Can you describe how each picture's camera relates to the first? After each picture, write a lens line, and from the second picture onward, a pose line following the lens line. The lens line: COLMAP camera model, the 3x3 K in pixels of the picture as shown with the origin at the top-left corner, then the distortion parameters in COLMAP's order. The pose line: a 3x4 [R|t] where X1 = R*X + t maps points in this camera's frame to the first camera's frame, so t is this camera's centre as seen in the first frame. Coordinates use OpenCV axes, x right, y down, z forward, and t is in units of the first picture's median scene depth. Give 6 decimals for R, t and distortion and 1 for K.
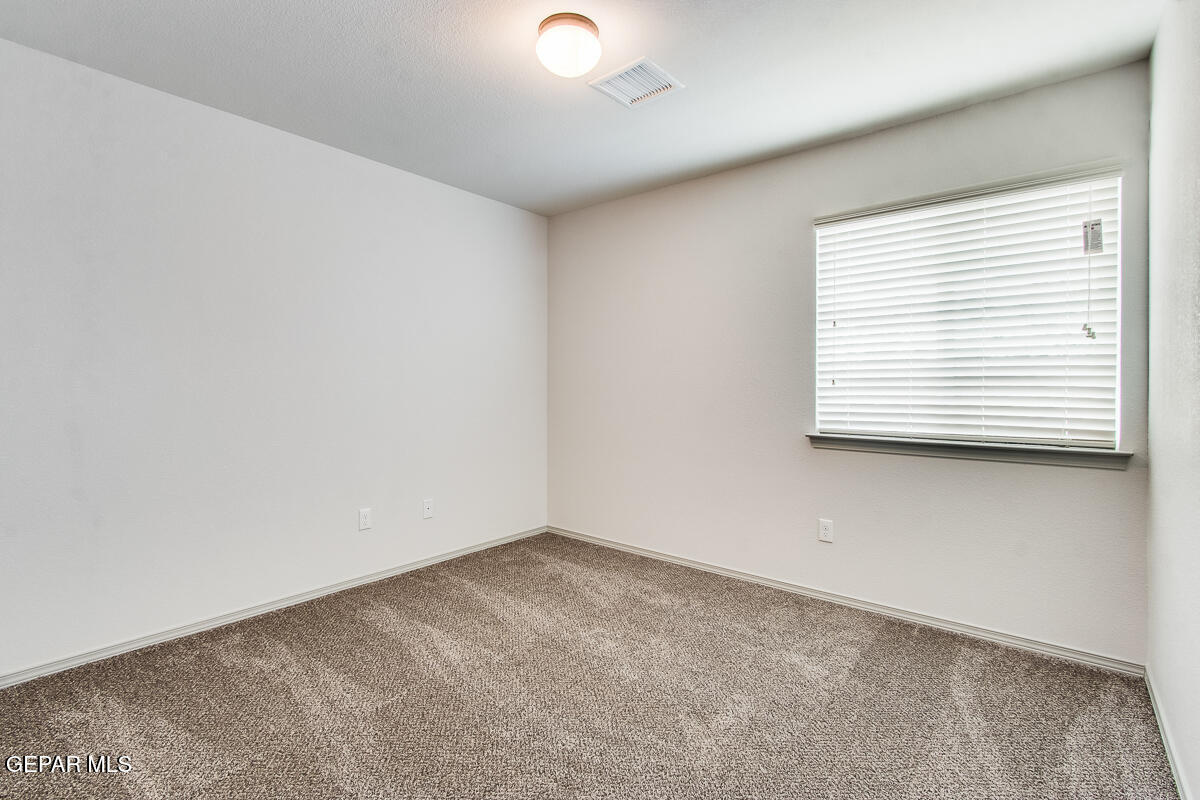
lens RADIAL K [[622.1, 0, 595.5], [0, 622.1, 386.8], [0, 0, 1]] dist [0.024514, 0.000391]
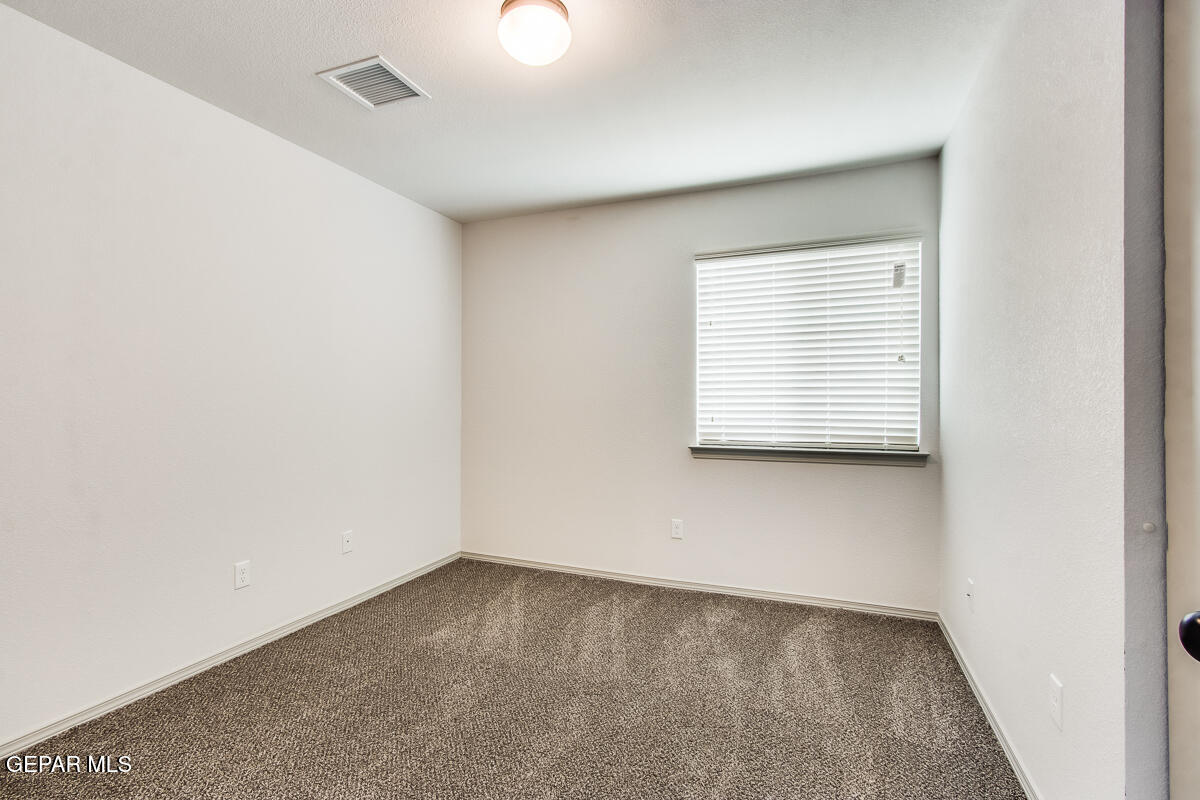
lens RADIAL K [[547.1, 0, 603.5], [0, 547.1, 404.1], [0, 0, 1]] dist [0.003375, 0.000323]
pose [[0.936578, -0.002216, 0.350452, -0.181425], [0.002117, 0.999998, 0.000665, -0.000102], [-0.350452, 0.000119, 0.936581, 0.162589]]
